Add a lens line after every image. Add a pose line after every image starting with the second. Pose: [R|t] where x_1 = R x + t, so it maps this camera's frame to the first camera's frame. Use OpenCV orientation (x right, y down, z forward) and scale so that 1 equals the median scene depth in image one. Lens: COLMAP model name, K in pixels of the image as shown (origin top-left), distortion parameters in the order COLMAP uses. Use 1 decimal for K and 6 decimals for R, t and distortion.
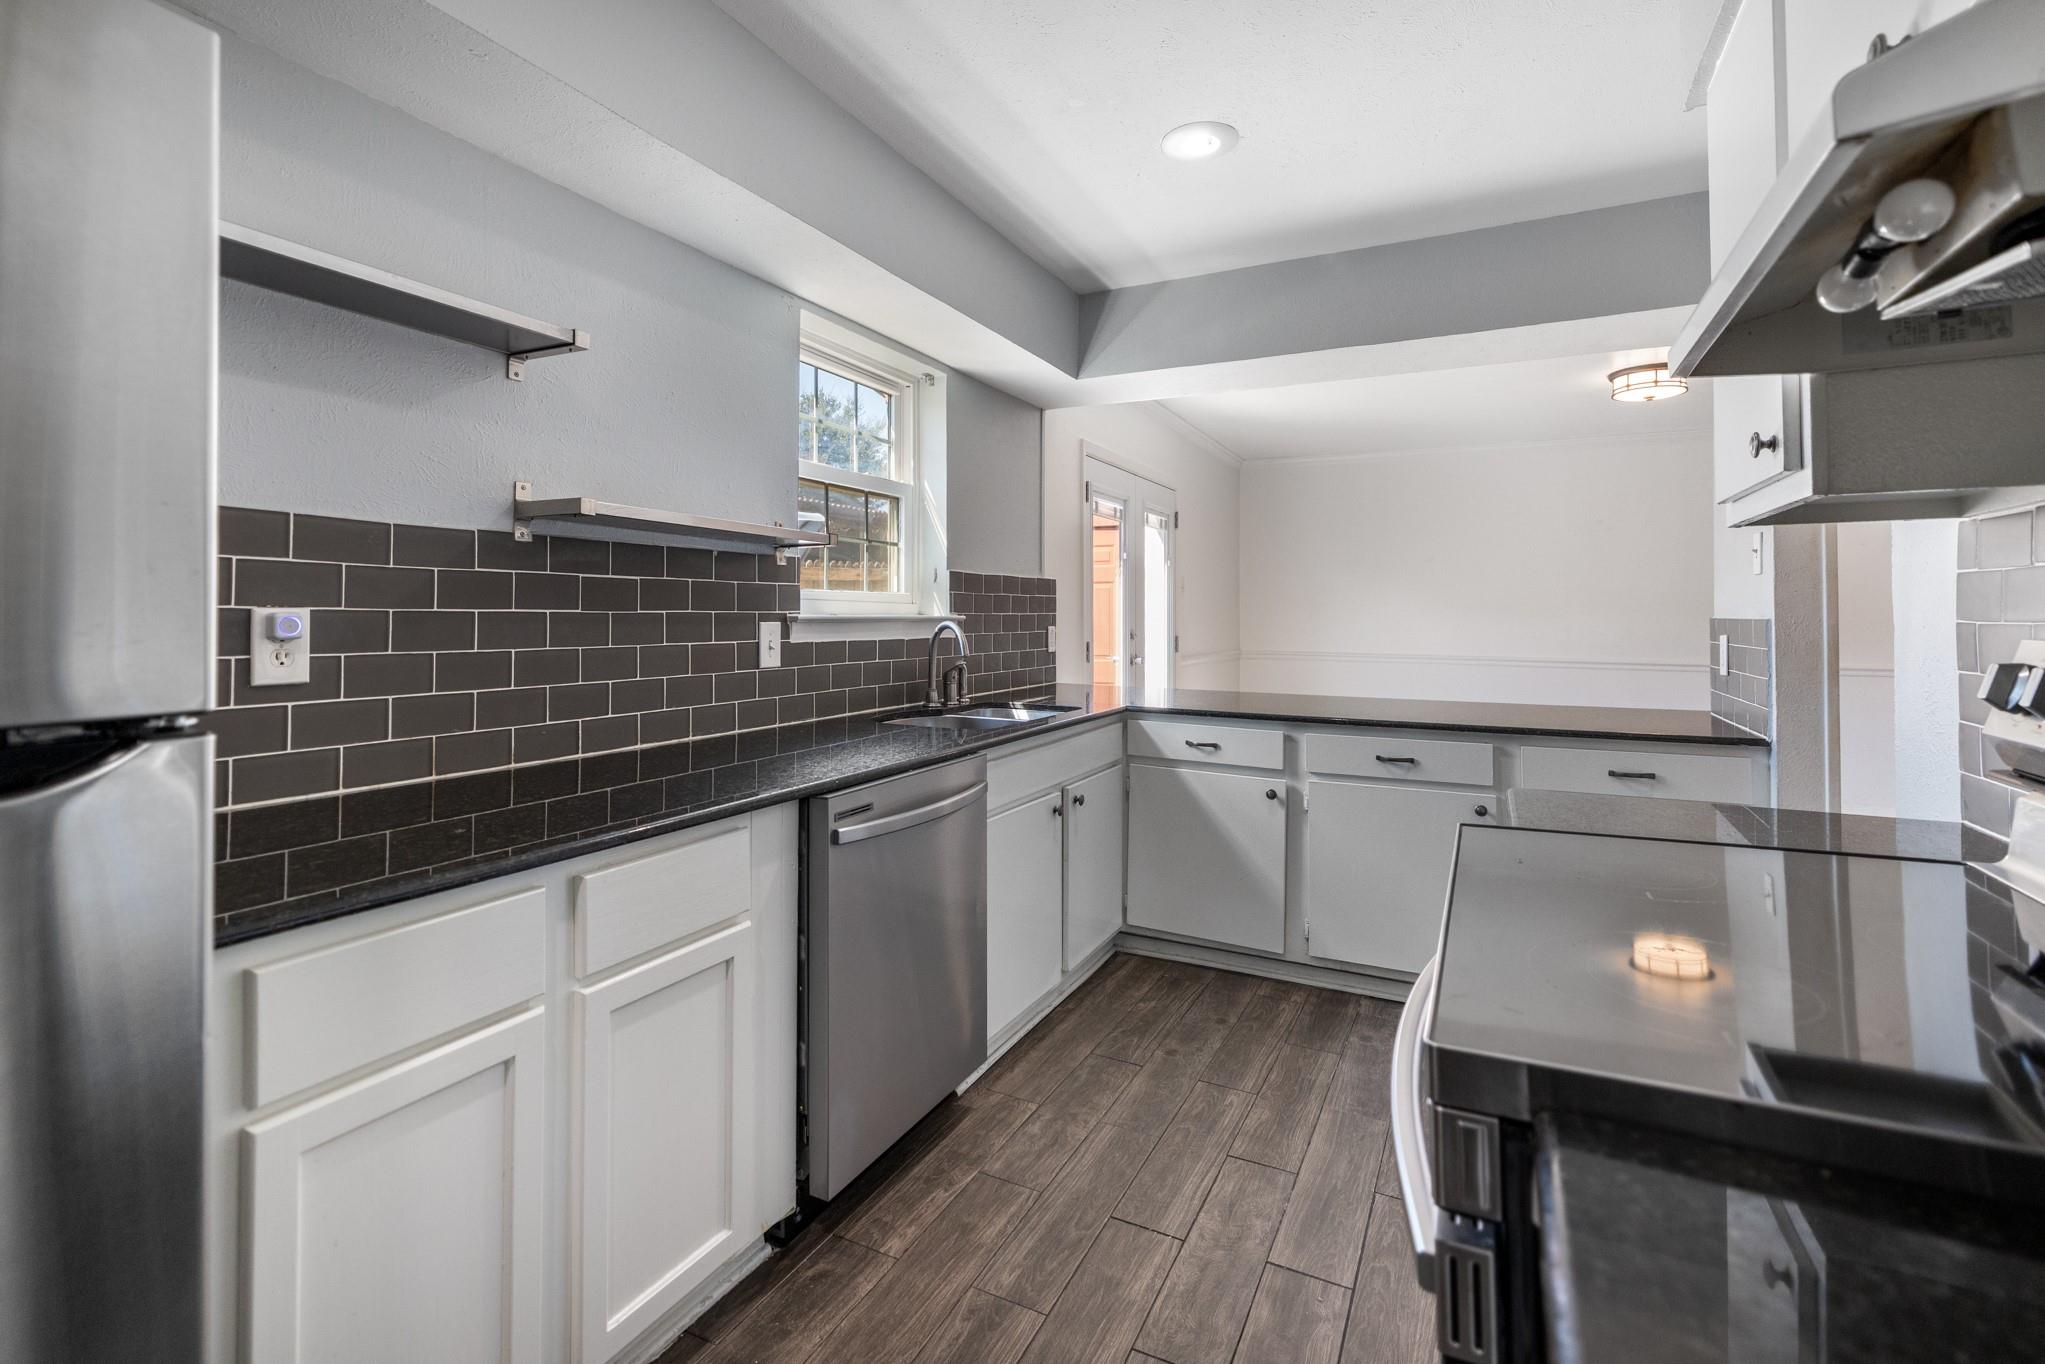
lens RADIAL K [[894.0, 0, 1056.9], [0, 894.0, 598.9], [0, 0, 1]] dist [-0.002772, -0.000276]
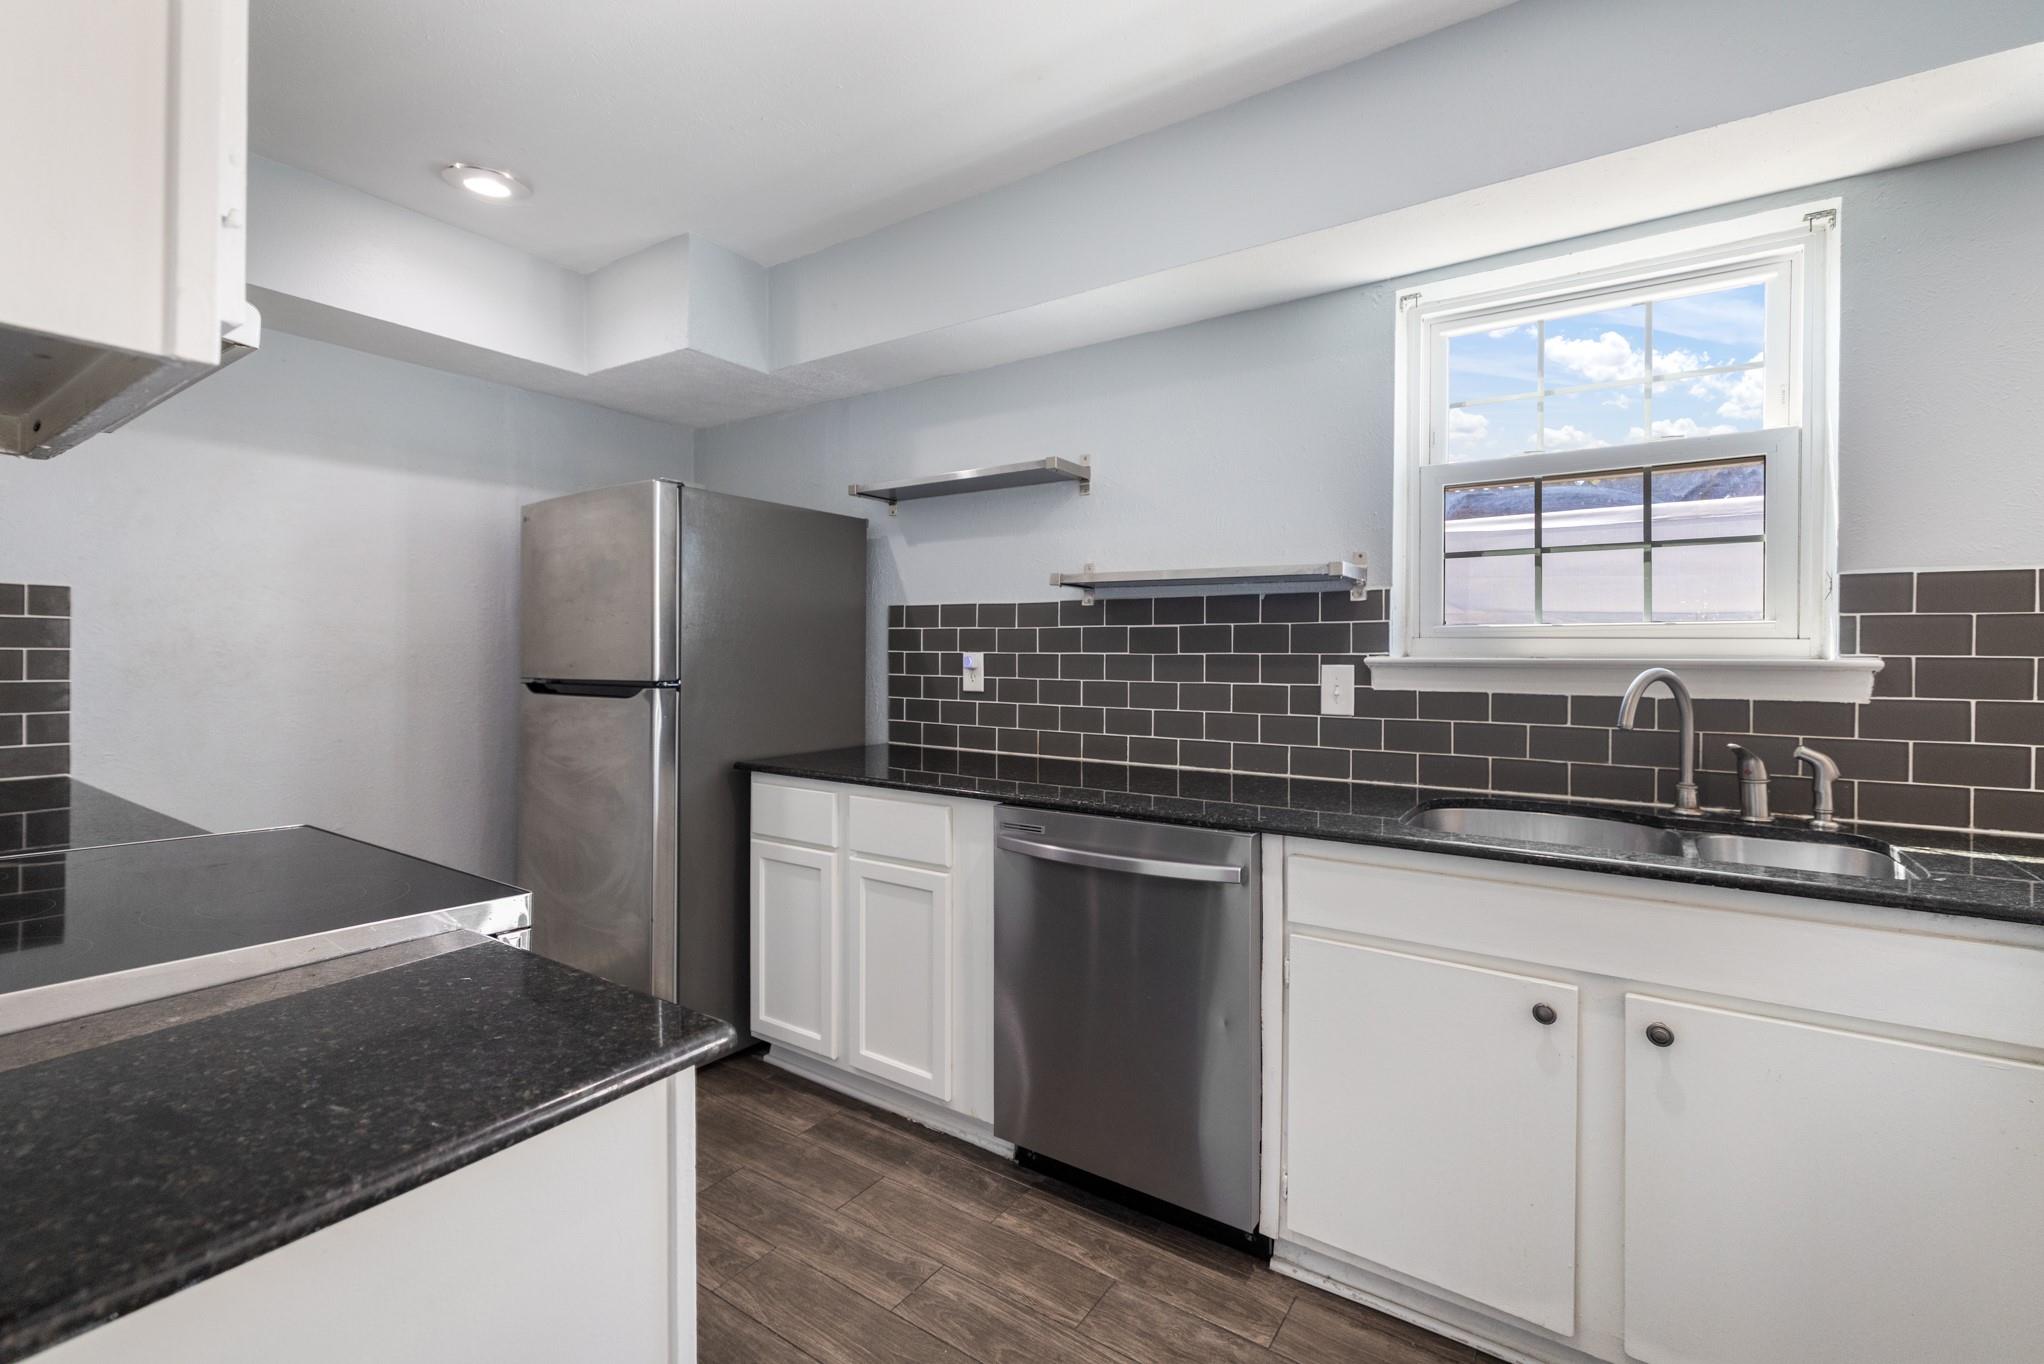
lens RADIAL K [[893.6, 0, 1024.1], [0, 893.6, 671.5], [0, 0, 1]] dist [-0.002772, -0.000276]
pose [[-0.148752, 0.002055, -0.988872, 0.808016], [0.006342, 0.999979, 0.001124, 0.038038], [0.988854, -0.006104, -0.148762, 1.058287]]
